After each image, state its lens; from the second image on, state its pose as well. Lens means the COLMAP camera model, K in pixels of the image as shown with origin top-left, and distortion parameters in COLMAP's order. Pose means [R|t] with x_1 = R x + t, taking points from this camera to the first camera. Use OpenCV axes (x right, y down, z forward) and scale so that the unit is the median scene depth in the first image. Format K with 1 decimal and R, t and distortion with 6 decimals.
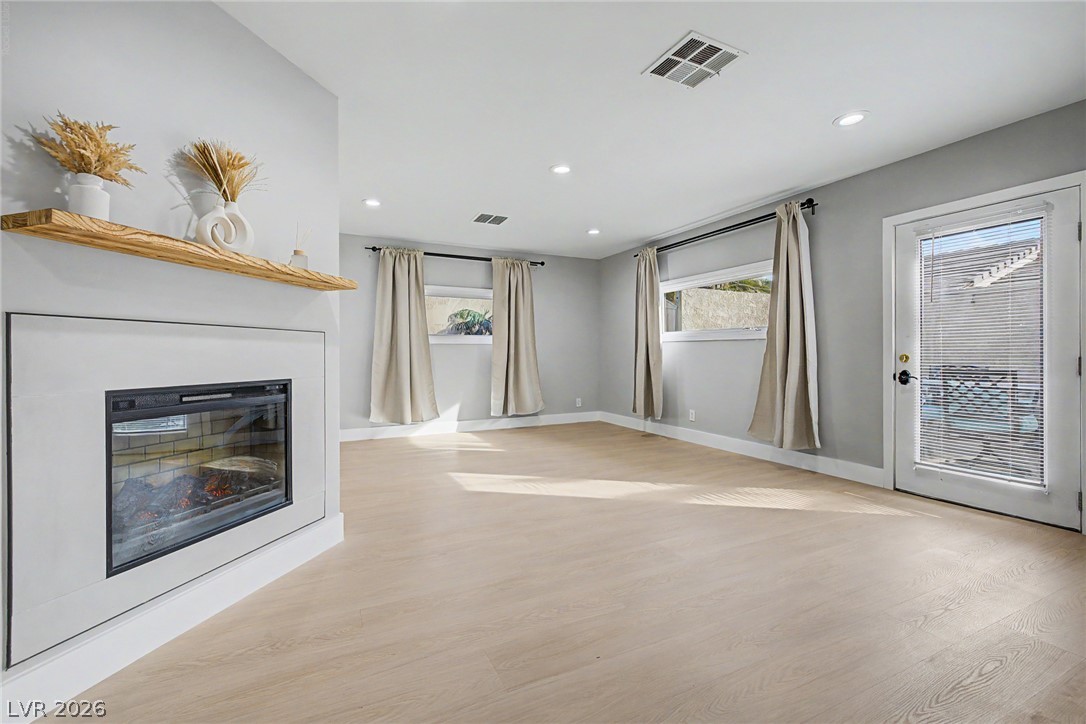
lens RADIAL K [[493.1, 0, 515.9], [0, 493.1, 353.3], [0, 0, 1]] dist [-0.000968, -0.000182]
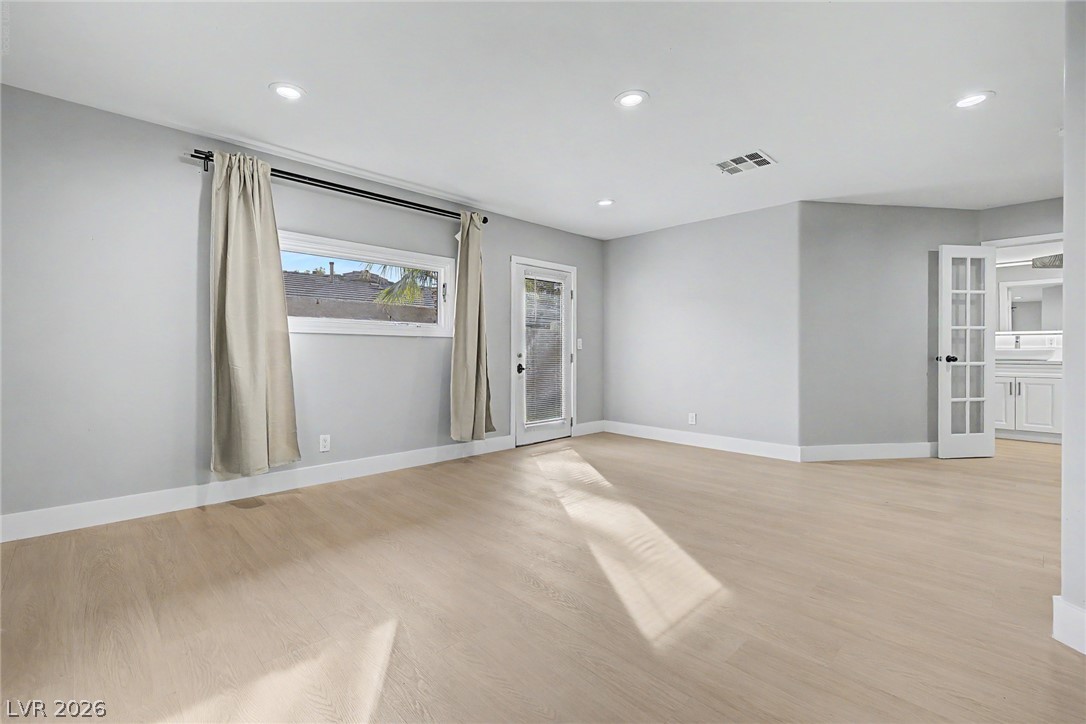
lens RADIAL K [[493.1, 0, 515.9], [0, 493.1, 353.3], [0, 0, 1]] dist [-0.000968, -0.000182]
pose [[-0.369633, 0.002354, 0.929175, -0.476526], [0.000730, 0.999997, -0.002243, 0.005369], [-0.929178, -0.000151, -0.369634, 1.296215]]
